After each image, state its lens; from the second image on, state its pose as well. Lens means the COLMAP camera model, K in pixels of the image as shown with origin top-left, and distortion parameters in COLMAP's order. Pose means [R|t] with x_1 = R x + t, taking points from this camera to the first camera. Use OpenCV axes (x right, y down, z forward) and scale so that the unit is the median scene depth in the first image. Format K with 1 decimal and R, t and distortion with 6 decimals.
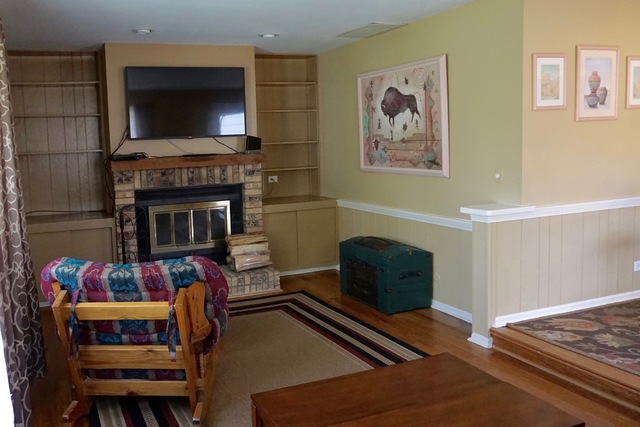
lens RADIAL K [[526.9, 0, 319.8], [0, 526.9, 185.5], [0, 0, 1]] dist [-0.002799, 0.003558]
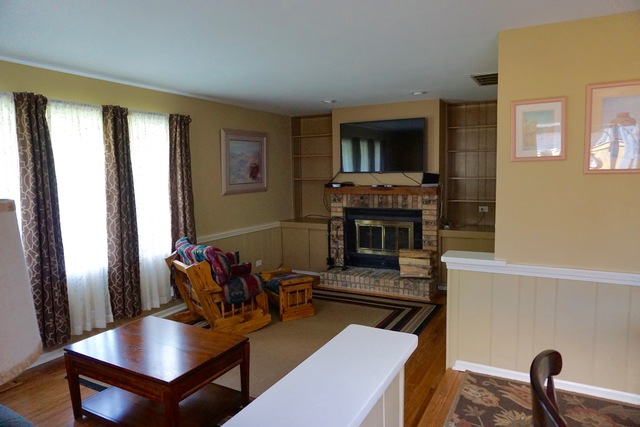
lens RADIAL K [[430.4, 0, 320.0], [0, 430.4, 213.5], [0, 0, 1]] dist [-0.003949, -0.000514]
pose [[0.656230, 0.102544, -0.747561, 0.491928], [-0.079651, 0.994601, 0.066511, -0.047344], [0.750345, 0.015898, 0.660855, 0.148605]]
